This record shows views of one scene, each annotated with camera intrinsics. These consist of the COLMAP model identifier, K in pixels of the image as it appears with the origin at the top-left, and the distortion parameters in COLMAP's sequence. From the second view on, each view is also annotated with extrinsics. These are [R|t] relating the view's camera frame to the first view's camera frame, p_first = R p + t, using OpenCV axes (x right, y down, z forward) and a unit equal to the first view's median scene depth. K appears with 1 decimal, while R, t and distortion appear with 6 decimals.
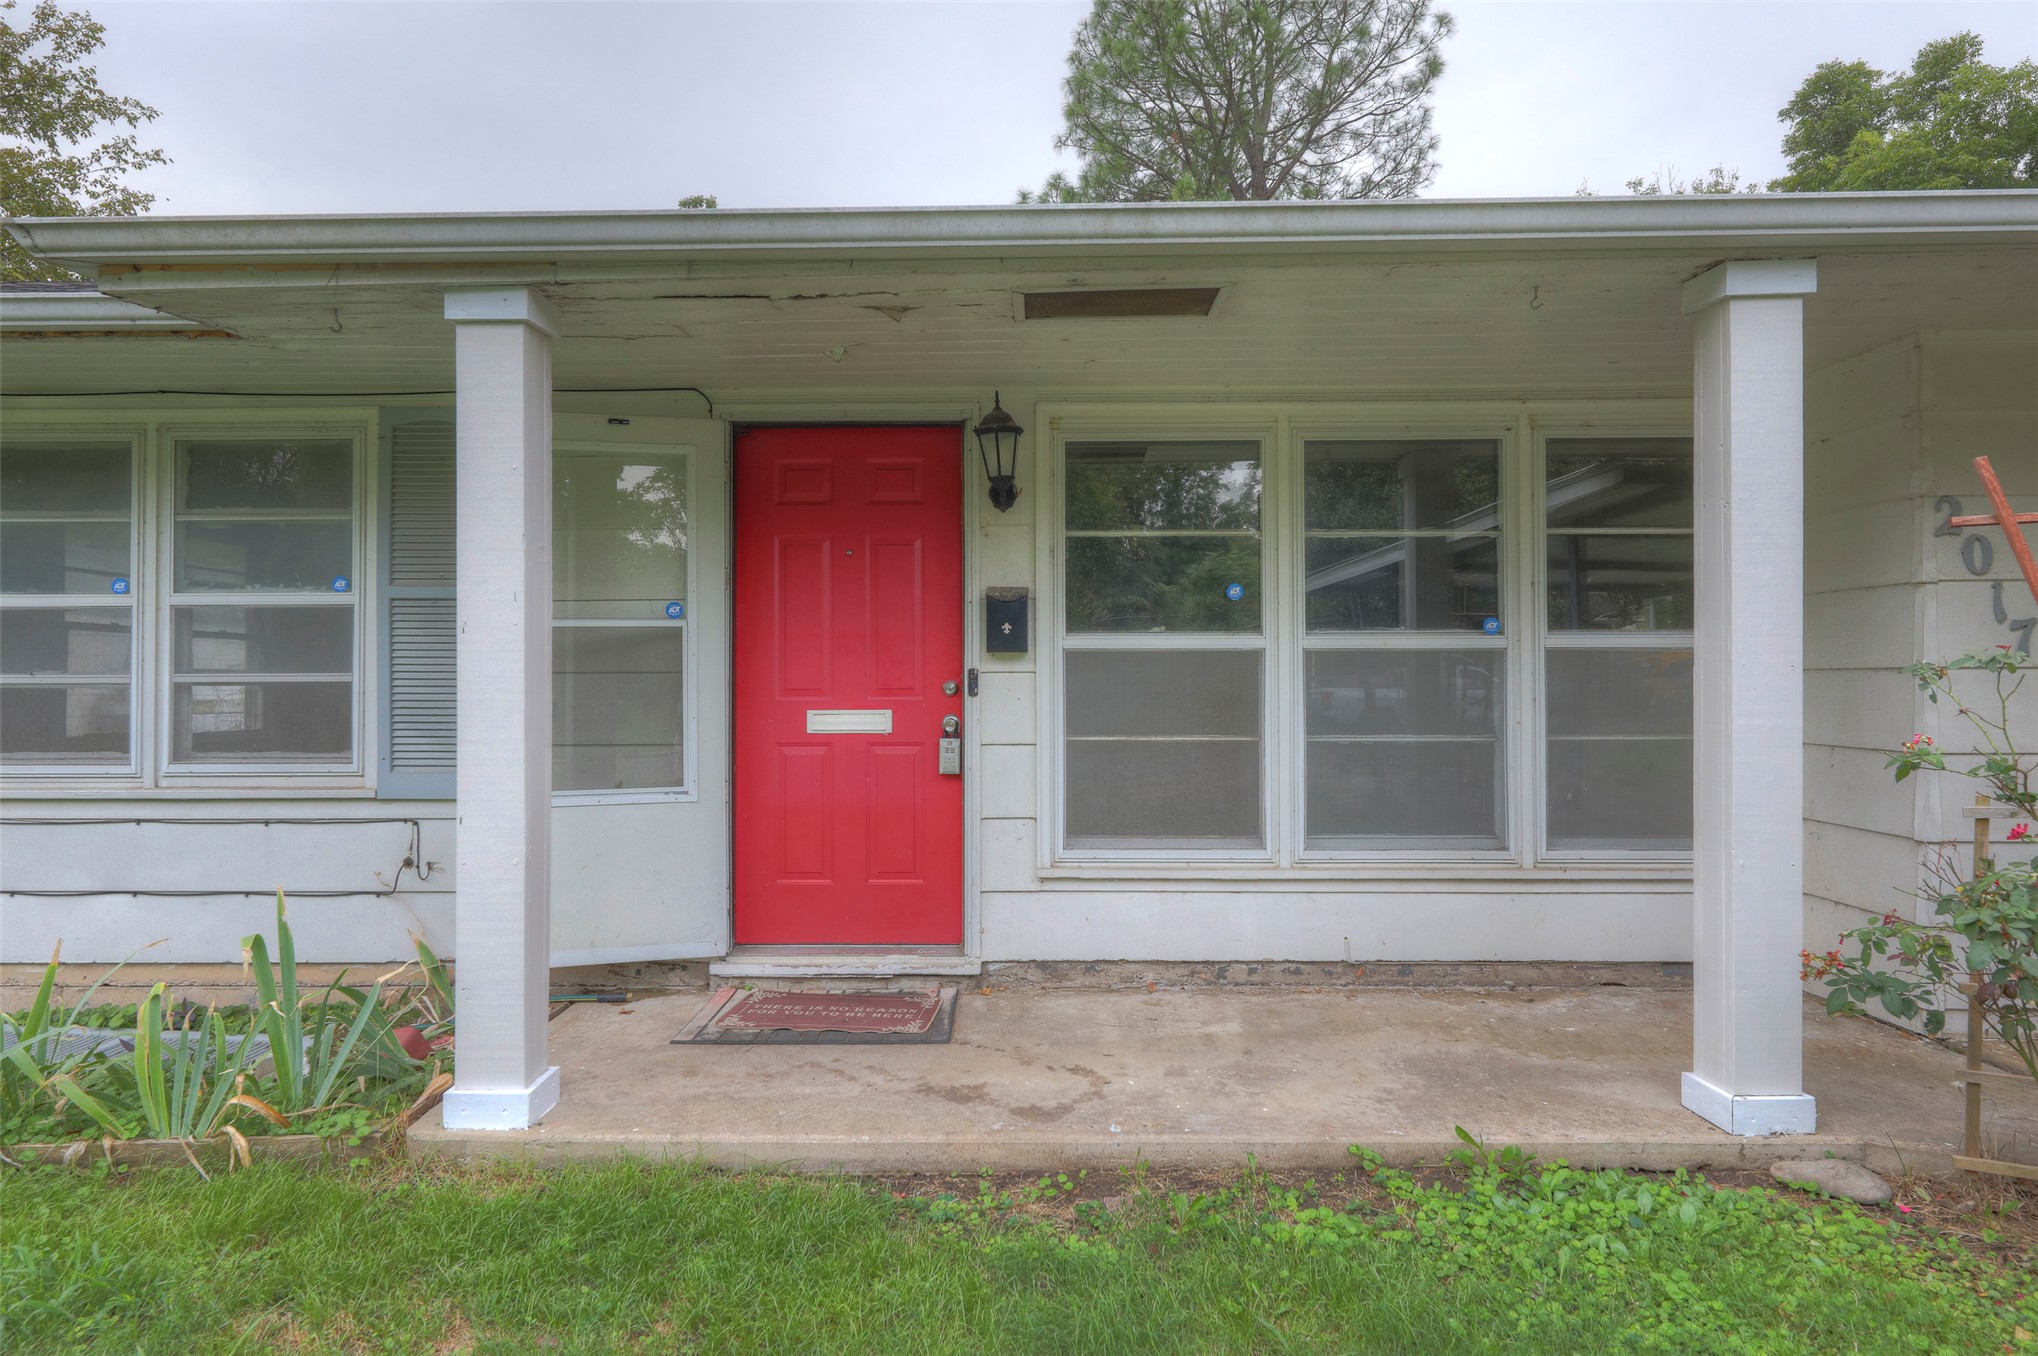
lens RADIAL K [[1143.1, 0, 1019.0], [0, 1143.1, 678.0], [0, 0, 1]] dist [0.004411, 0.000262]
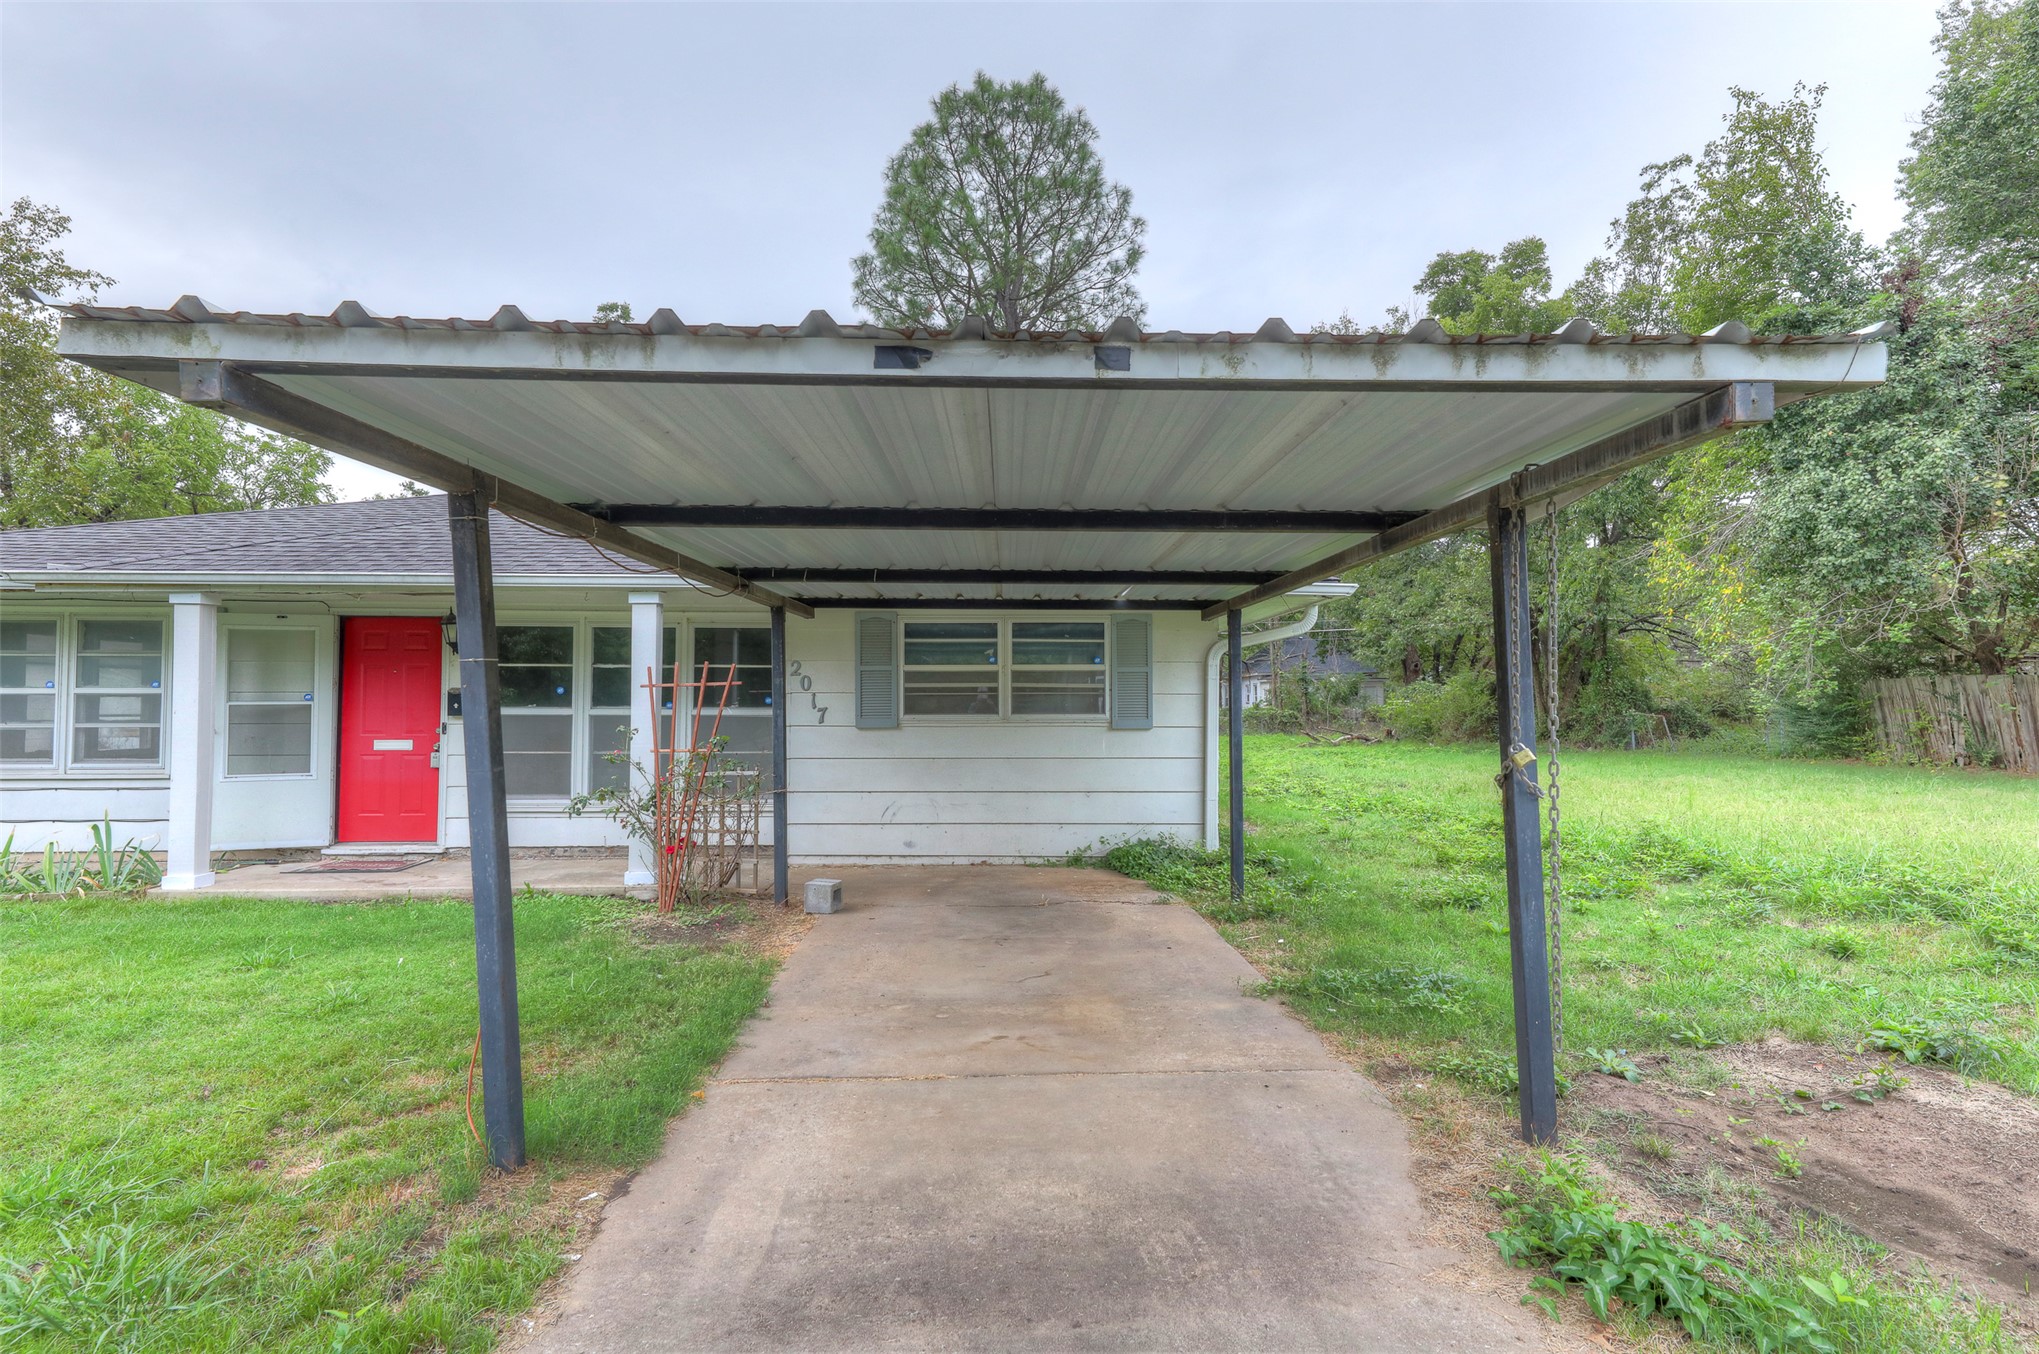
lens RADIAL K [[1036.7, 0, 1029.5], [0, 1036.7, 688.9], [0, 0, 1]] dist [0.028319, 0.000412]
pose [[0.998443, 0.006155, 0.055437, 1.028173], [-0.005417, 0.999895, -0.013460, -0.054267], [-0.055514, 0.013139, 0.998371, -1.197425]]
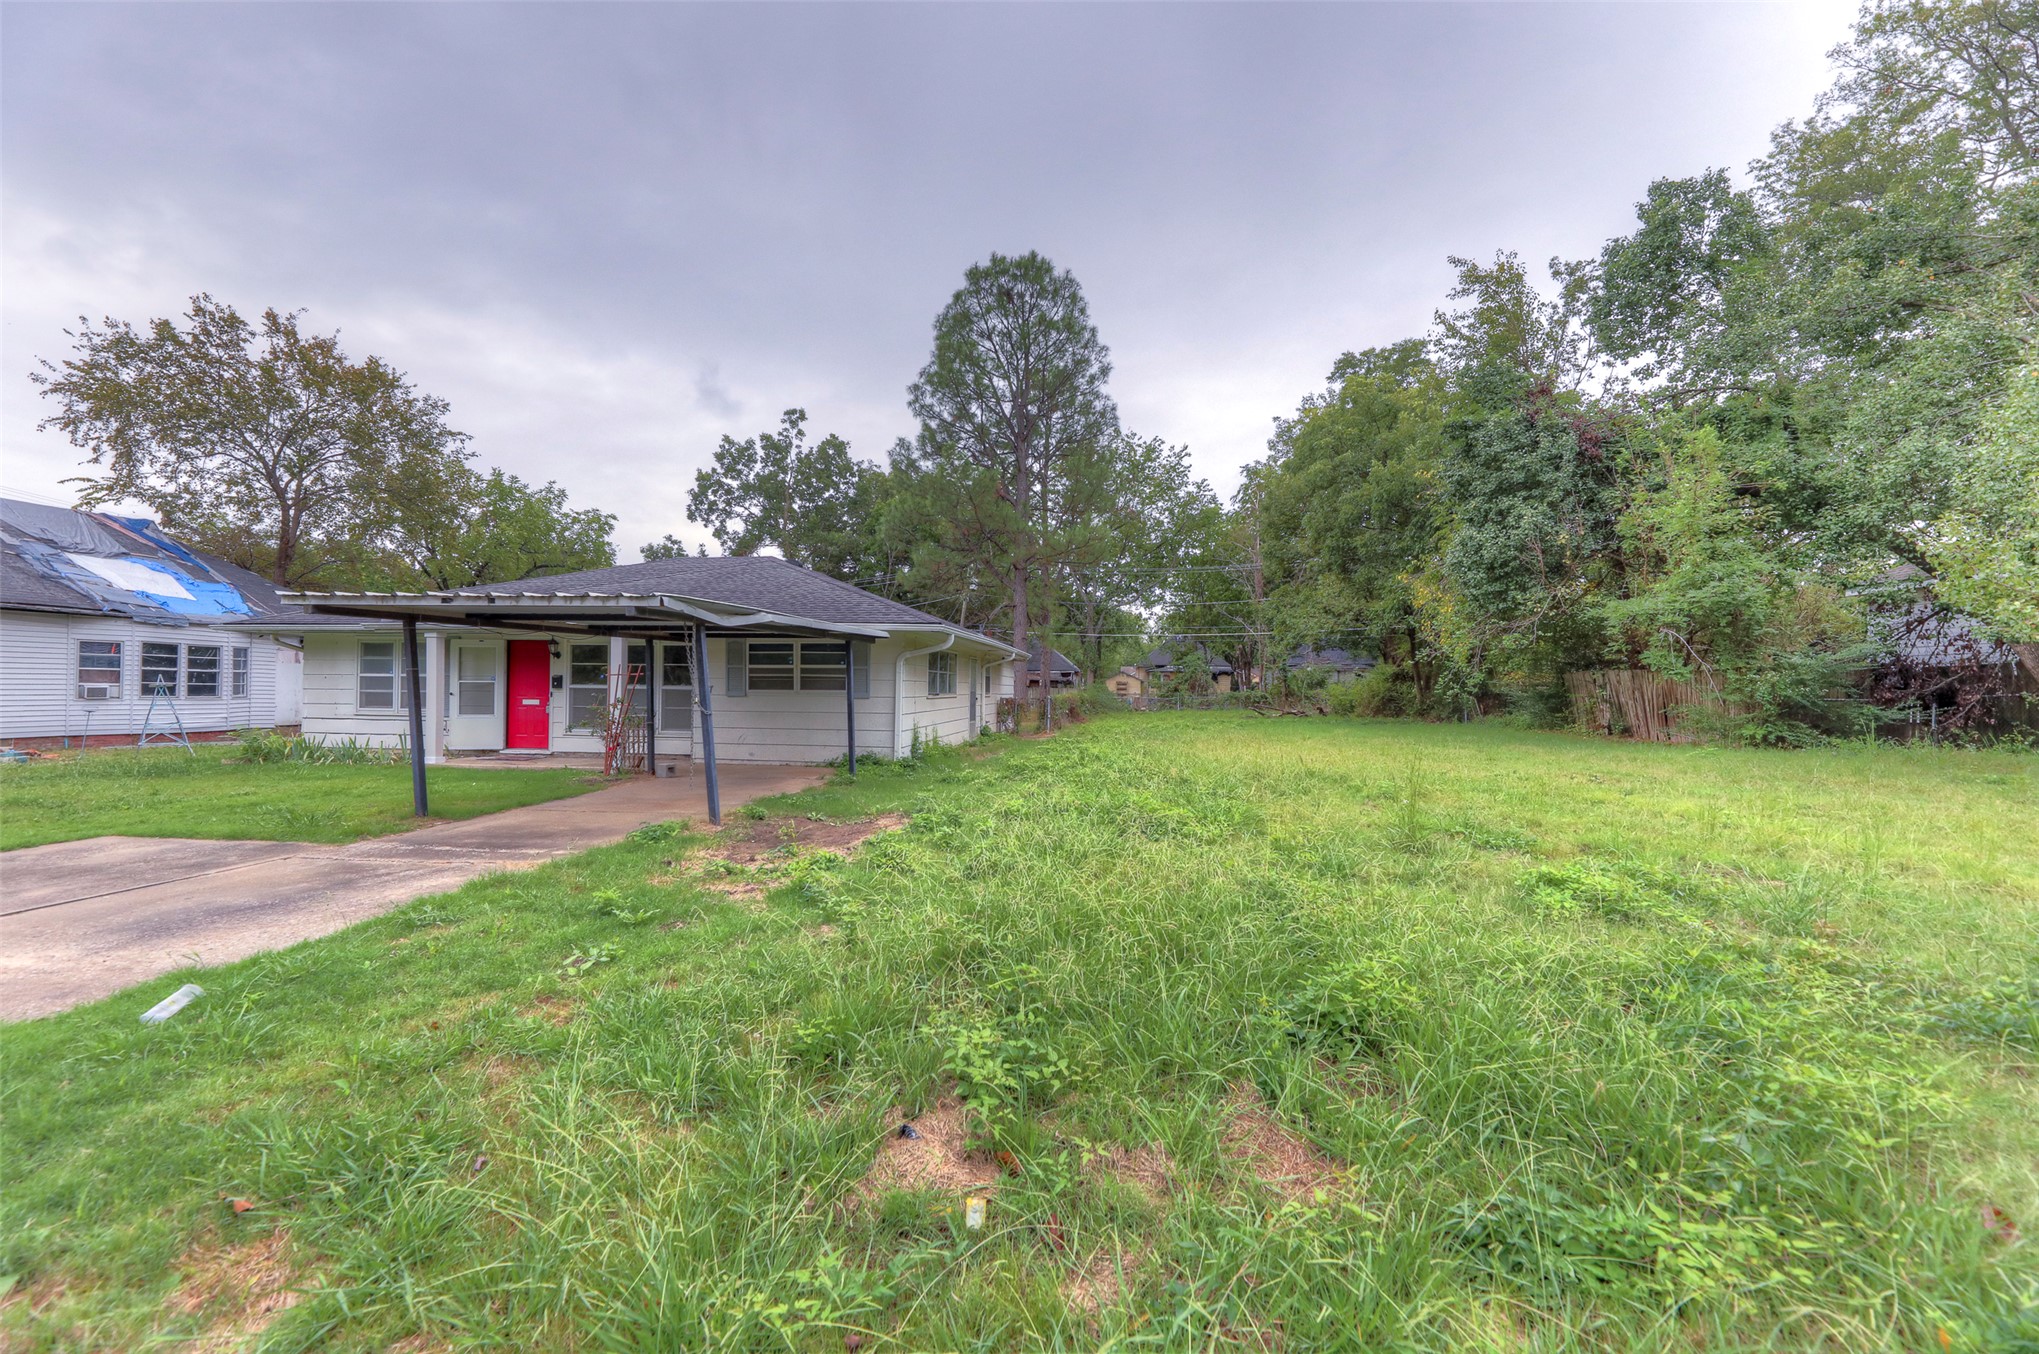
lens RADIAL K [[818.0, 0, 1027.1], [0, 818.0, 697.9], [0, 0, 1]] dist [0.012321, -0.000611]
pose [[0.993366, 0.014683, -0.114050, 2.352290], [-0.012814, 0.999772, 0.017105, -0.066485], [0.114275, -0.015530, 0.993328, -2.223852]]
